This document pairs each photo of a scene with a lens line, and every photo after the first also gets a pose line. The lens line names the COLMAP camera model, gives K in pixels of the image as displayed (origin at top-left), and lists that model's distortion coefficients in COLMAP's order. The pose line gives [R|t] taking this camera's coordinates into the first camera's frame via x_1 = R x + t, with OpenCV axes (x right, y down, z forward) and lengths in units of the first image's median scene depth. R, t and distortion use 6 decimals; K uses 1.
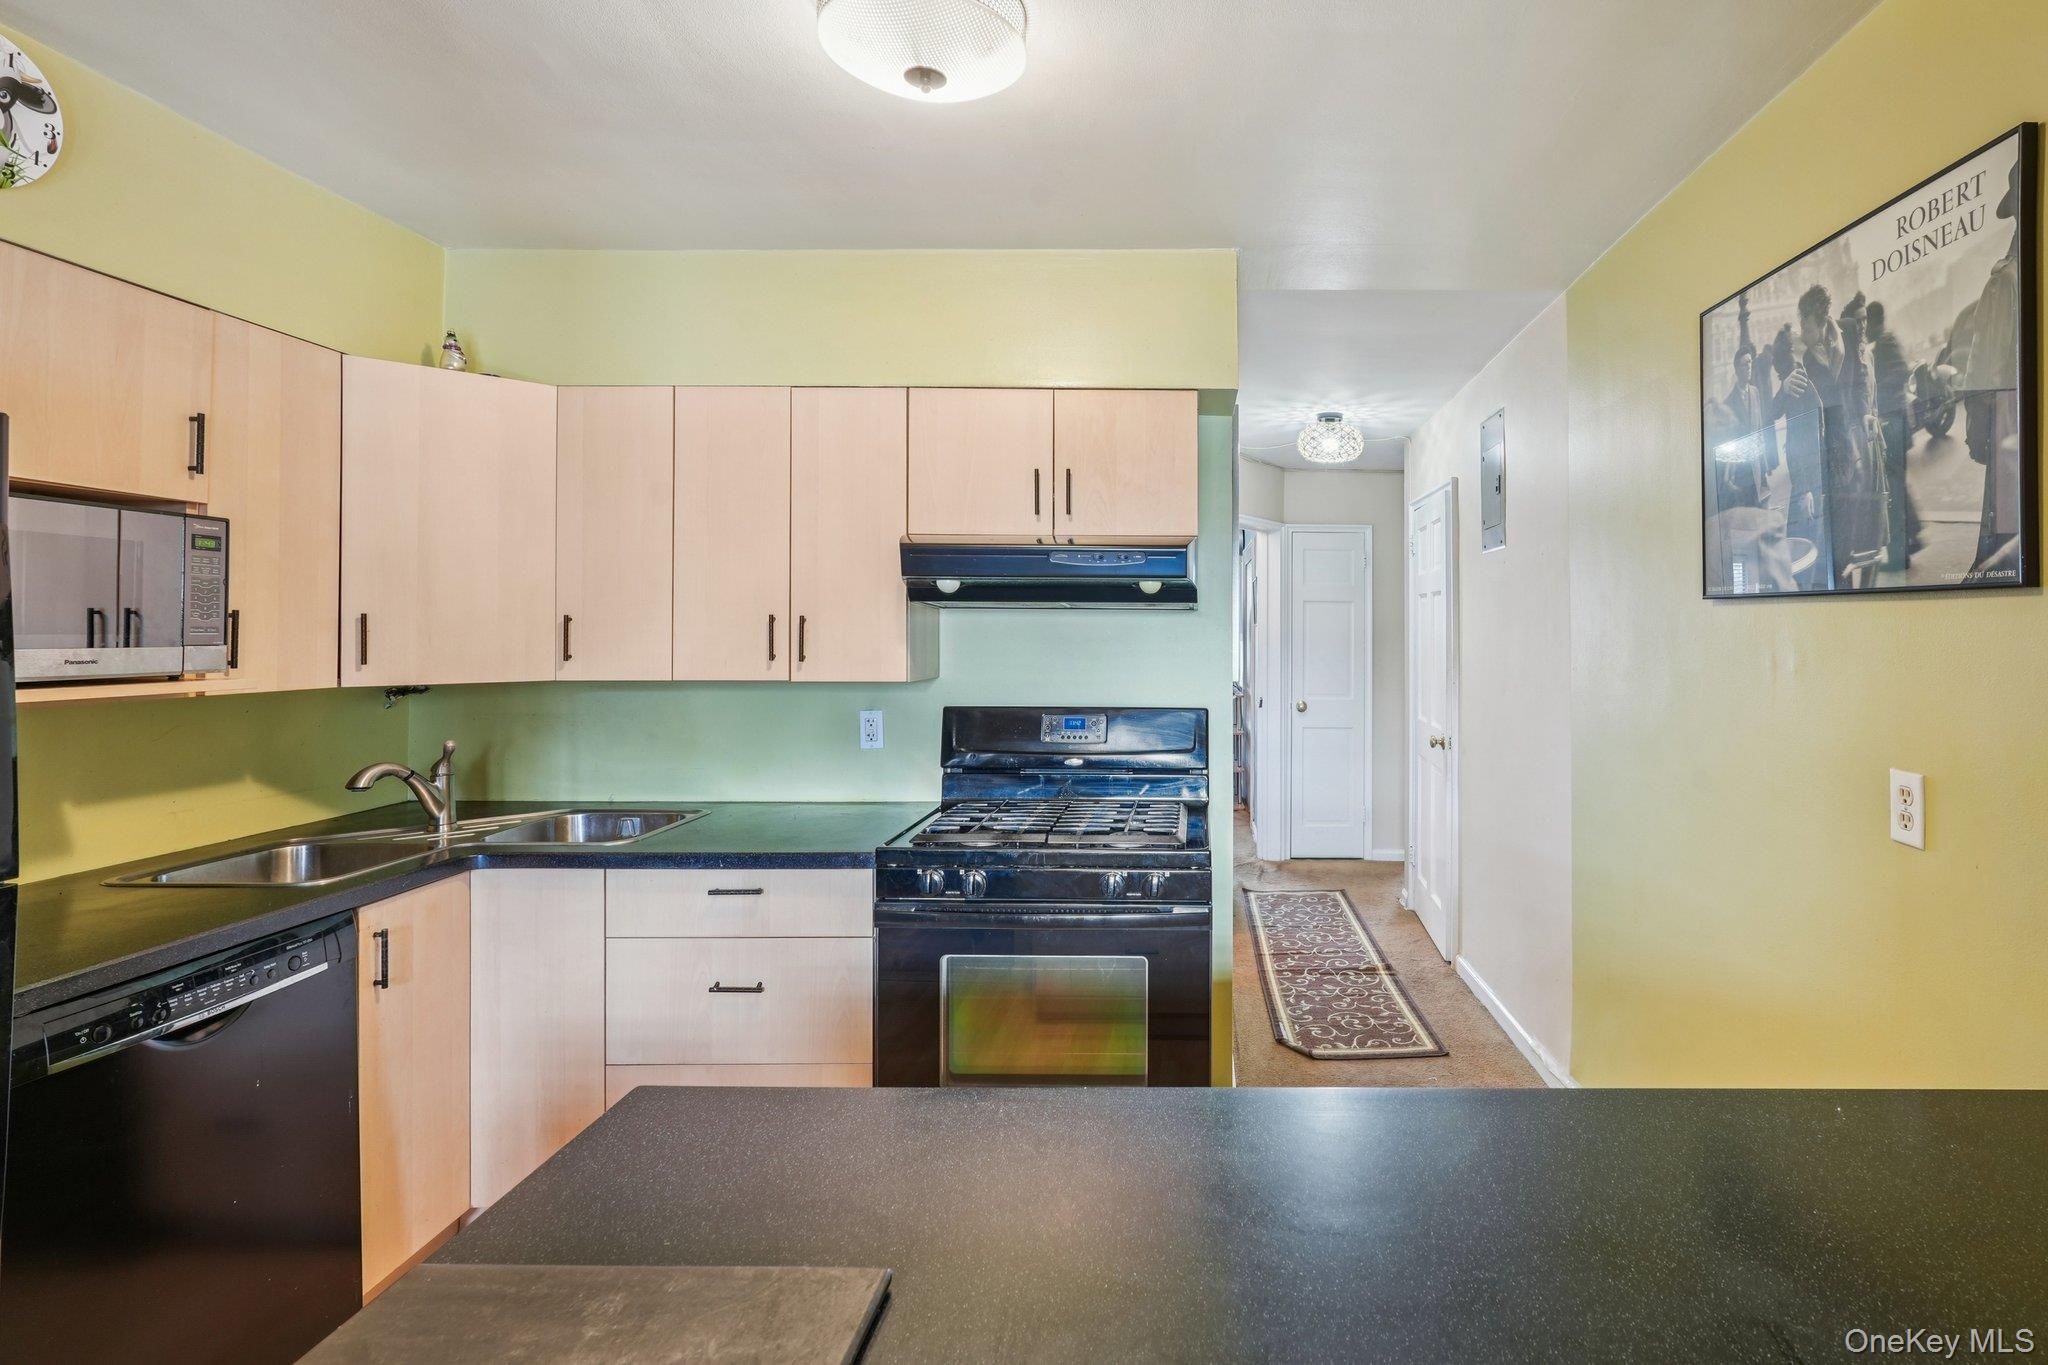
lens RADIAL K [[965.8, 0, 1229.8], [0, 965.8, 628.6], [0, 0, 1]] dist [-0.004911, 0.000578]
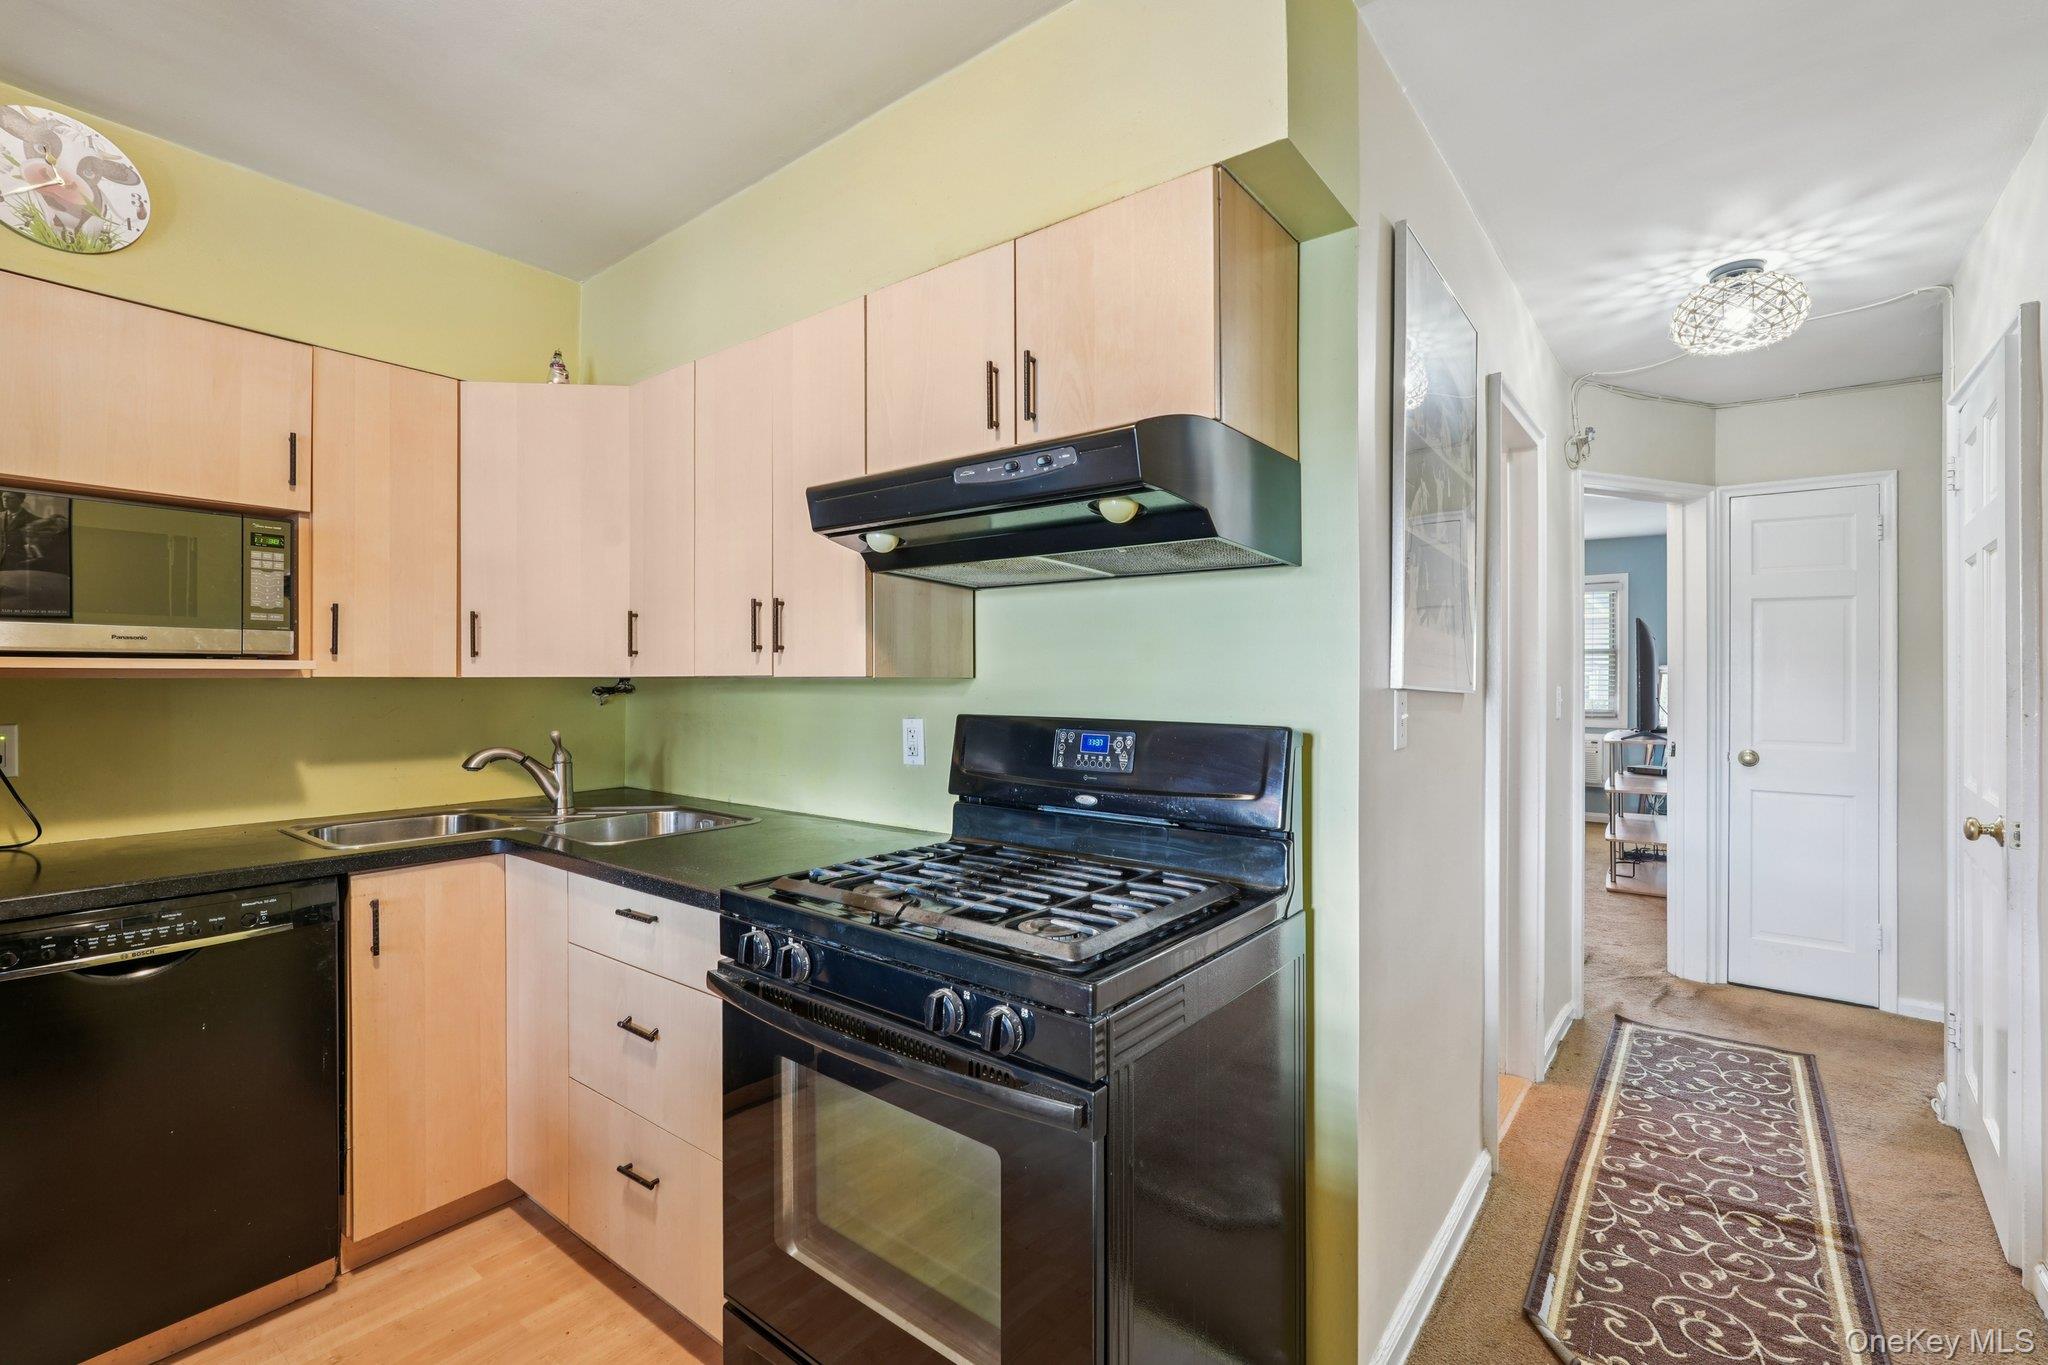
lens RADIAL K [[911.0, 0, 1012.2], [0, 911.0, 678.5], [0, 0, 1]] dist [-0.011715, 0.006014]
pose [[0.769318, -0.002809, -0.638859, 0.248182], [0.006092, 0.999977, 0.002939, 0.062953], [0.638836, -0.006153, 0.769318, 0.589044]]
